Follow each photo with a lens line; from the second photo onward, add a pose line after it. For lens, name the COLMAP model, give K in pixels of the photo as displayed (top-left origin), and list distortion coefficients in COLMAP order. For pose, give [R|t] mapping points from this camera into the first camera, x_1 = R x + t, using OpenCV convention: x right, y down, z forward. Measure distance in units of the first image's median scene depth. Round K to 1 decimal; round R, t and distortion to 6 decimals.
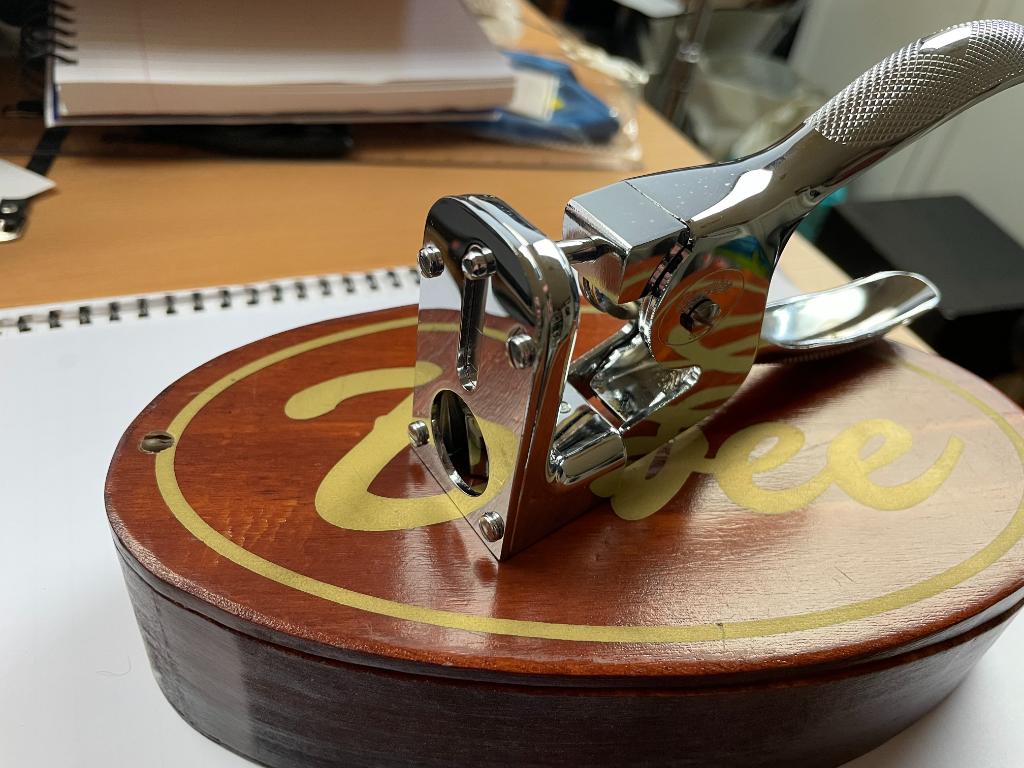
lens RADIAL K [[766.7, 0, 512.0], [0, 766.7, 384.0], [0, 0, 1]] dist [0.027499, -0.078574]
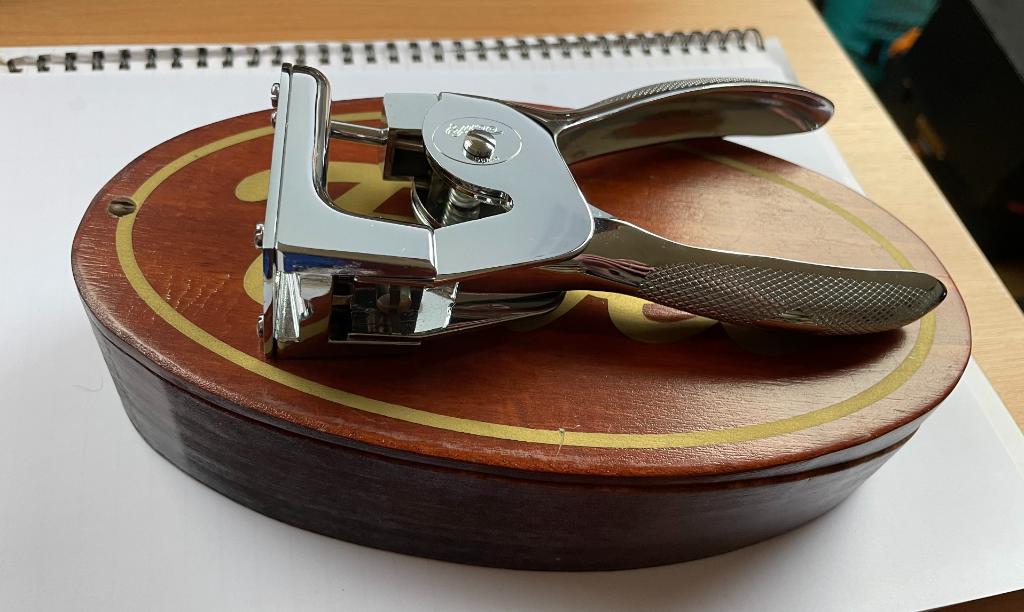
lens RADIAL K [[790.4, 0, 490.9], [0, 790.4, 275.5], [0, 0, 1]] dist [0.045464, -0.091423]
pose [[0.986397, 0.137895, -0.089472, 0.211151], [-0.119283, 0.974979, 0.187586, -0.116434], [0.113101, -0.174362, 0.978165, -0.130265]]
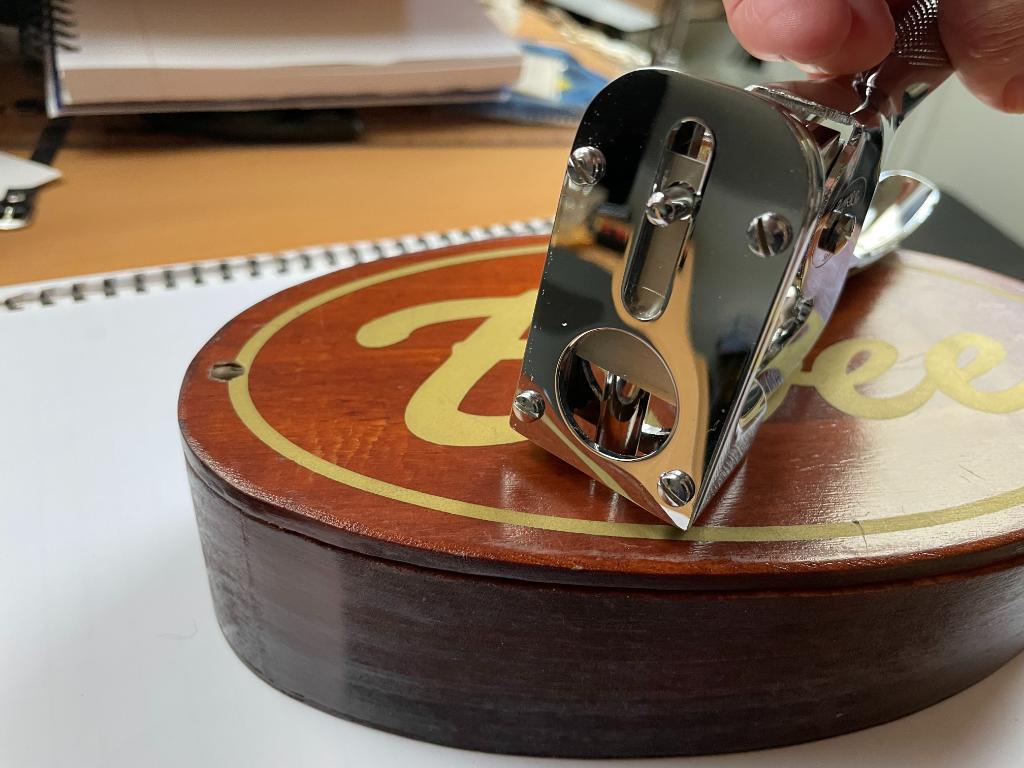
lens RADIAL K [[775.5, 0, 512.0], [0, 775.5, 384.0], [0, 0, 1]] dist [0.048715, -0.124821]
pose [[0.998697, -0.047703, 0.018113, -0.136364], [0.048248, 0.998357, -0.030910, 0.138072], [-0.016608, 0.031744, 0.999358, 0.053776]]
